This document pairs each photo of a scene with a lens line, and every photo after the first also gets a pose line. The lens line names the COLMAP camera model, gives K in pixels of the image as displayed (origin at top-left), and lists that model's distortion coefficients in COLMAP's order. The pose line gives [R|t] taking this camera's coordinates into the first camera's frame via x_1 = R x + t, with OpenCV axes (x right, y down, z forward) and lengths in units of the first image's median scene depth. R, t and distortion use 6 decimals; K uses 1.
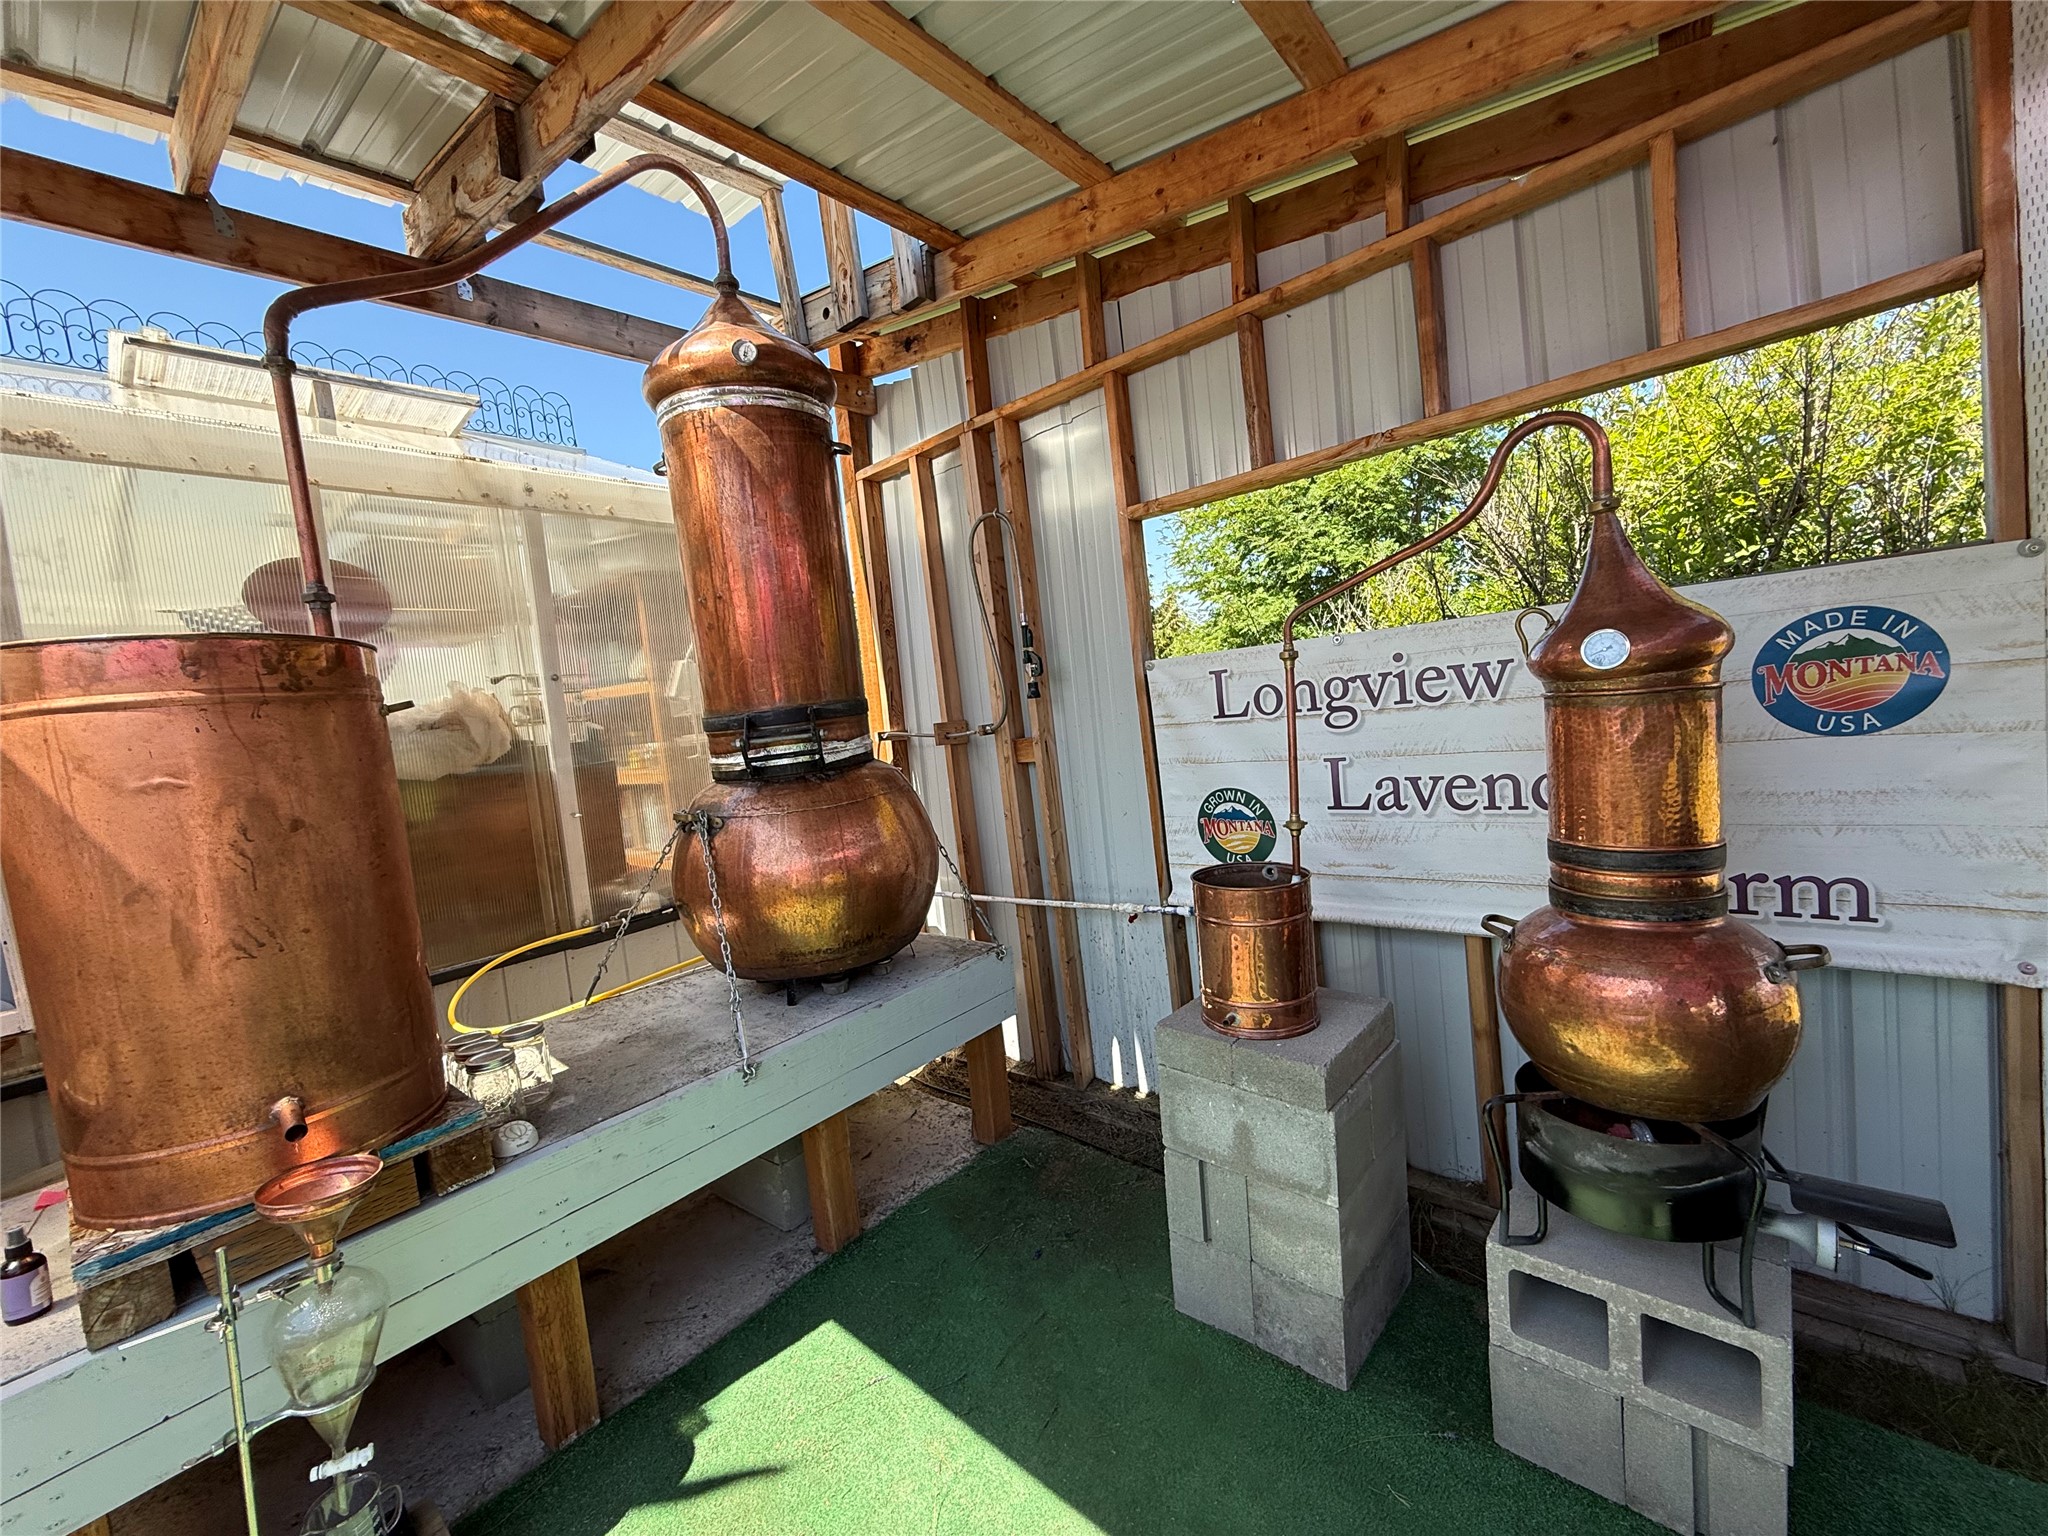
lens RADIAL K [[811.2, 0, 1023.2], [0, 811.2, 766.3], [0, 0, 1]] dist [0.000808, 0.000430]
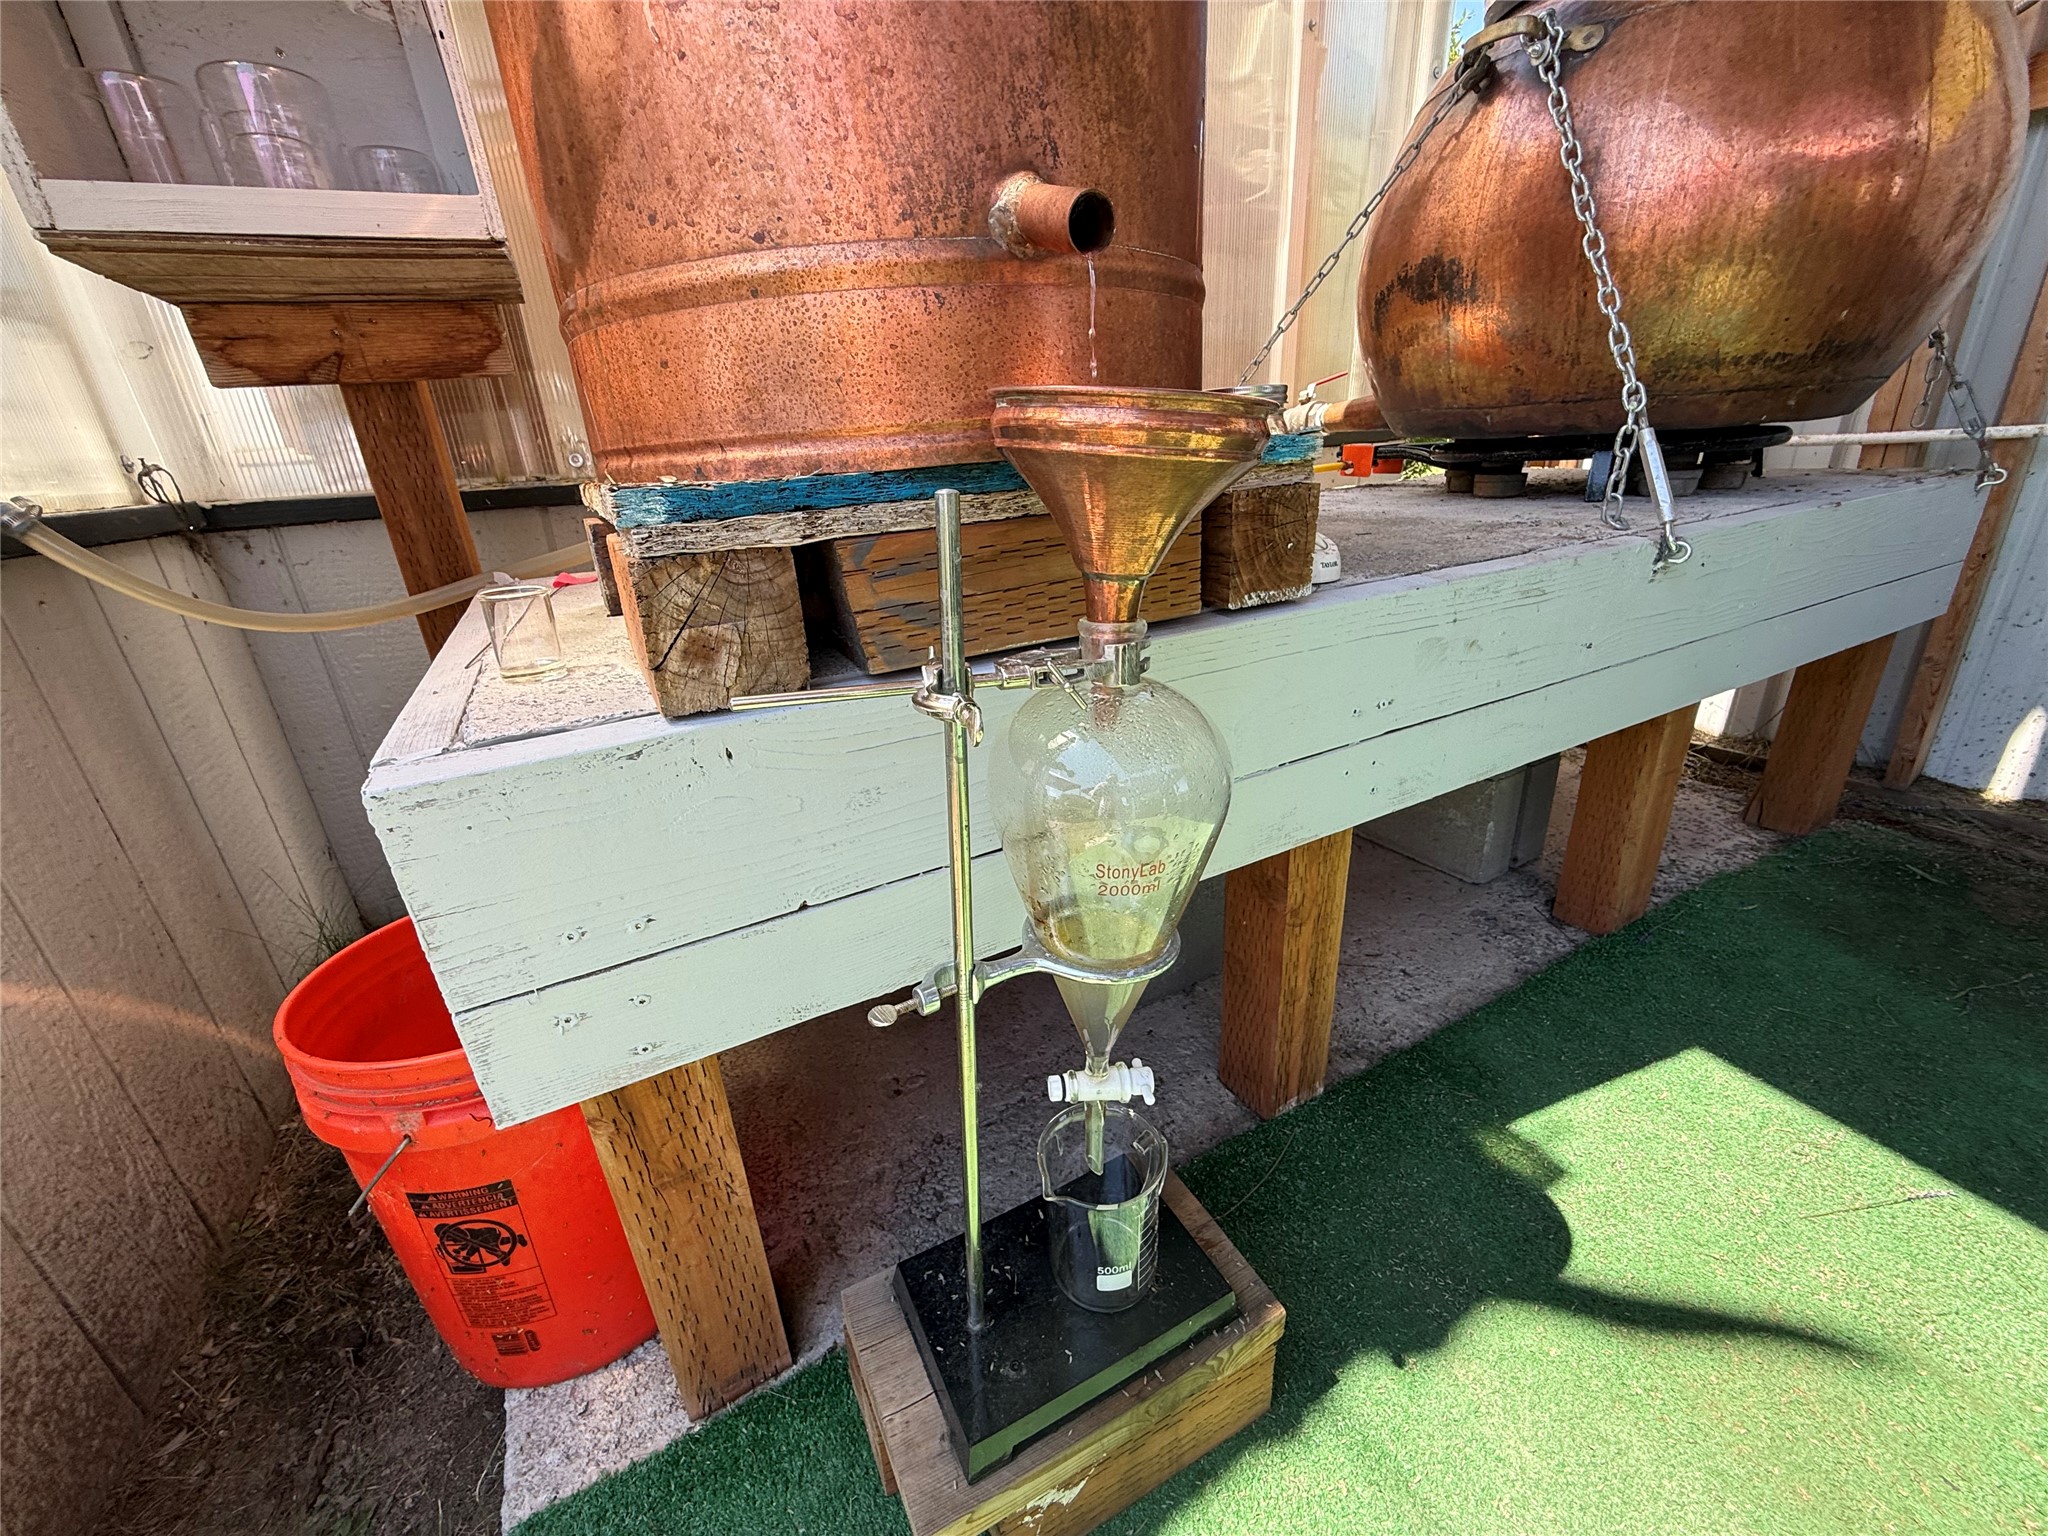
lens RADIAL K [[812.7, 0, 1024.0], [0, 812.7, 768.0], [0, 0, 1]] dist [0.001404, 0.000212]
pose [[0.931778, 0.184428, -0.312692, -0.606293], [-0.070380, 0.936771, 0.342793, 0.423454], [0.356141, -0.297400, 0.885842, 0.497319]]
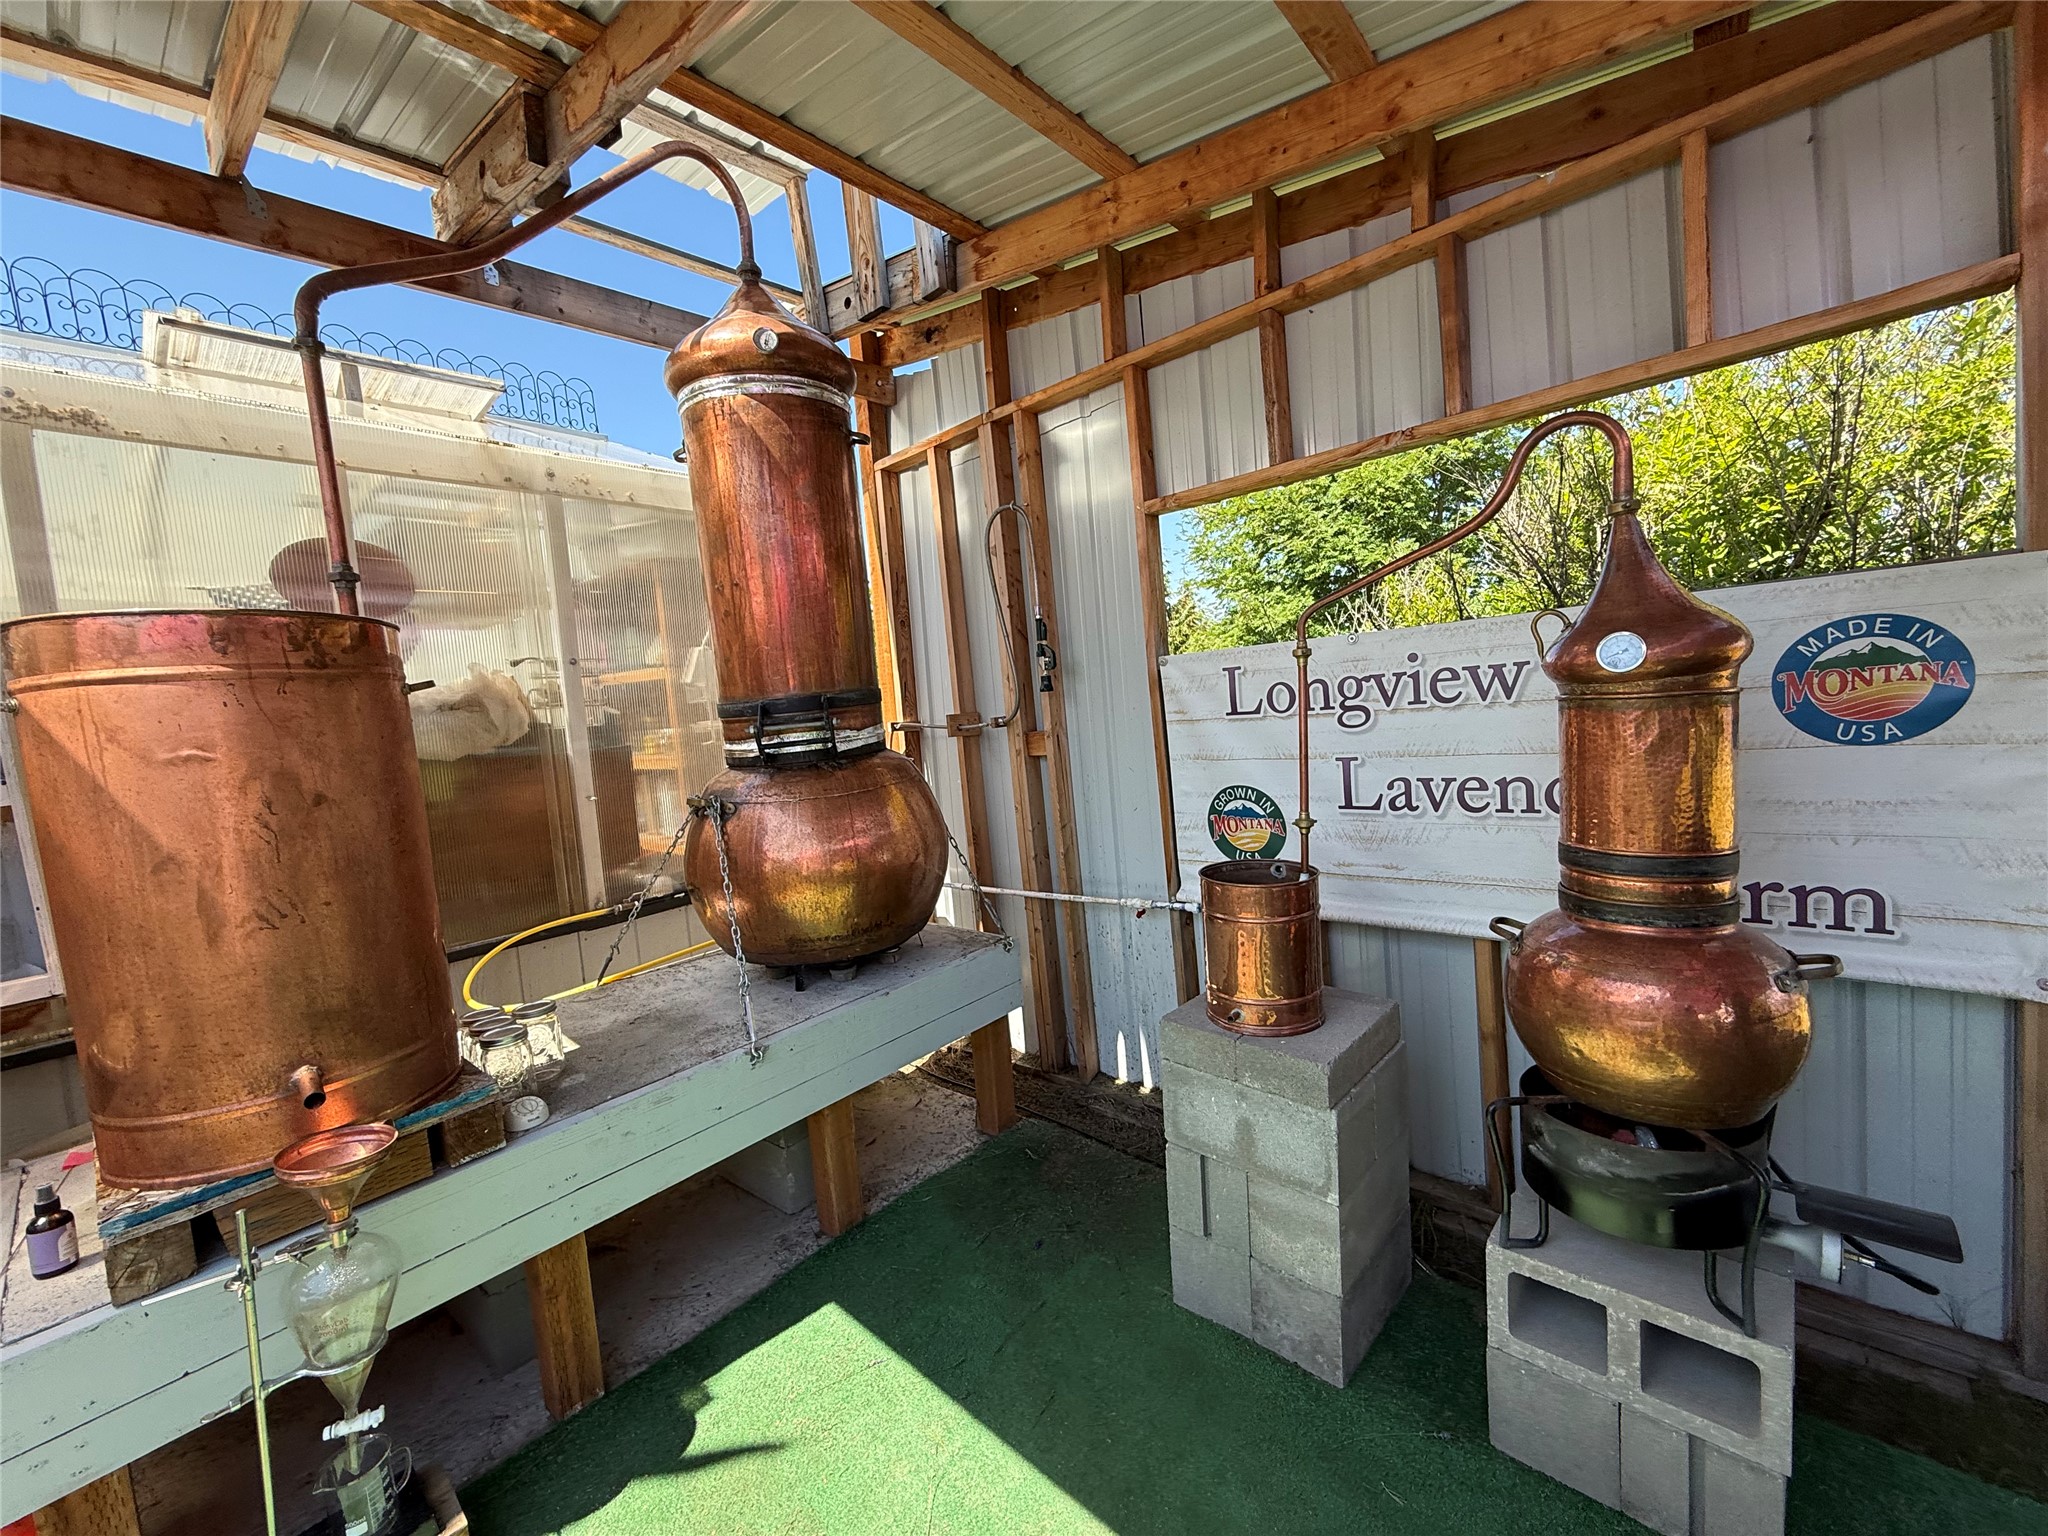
lens RADIAL K [[812.7, 0, 1024.0], [0, 812.7, 768.0], [0, 0, 1]] dist [0.001404, 0.000212]
pose [[0.999650, 0.021788, -0.014992, 0.002847], [-0.021669, 0.999733, 0.008052, 0.003833], [0.015163, -0.007725, 0.999855, -0.005829]]
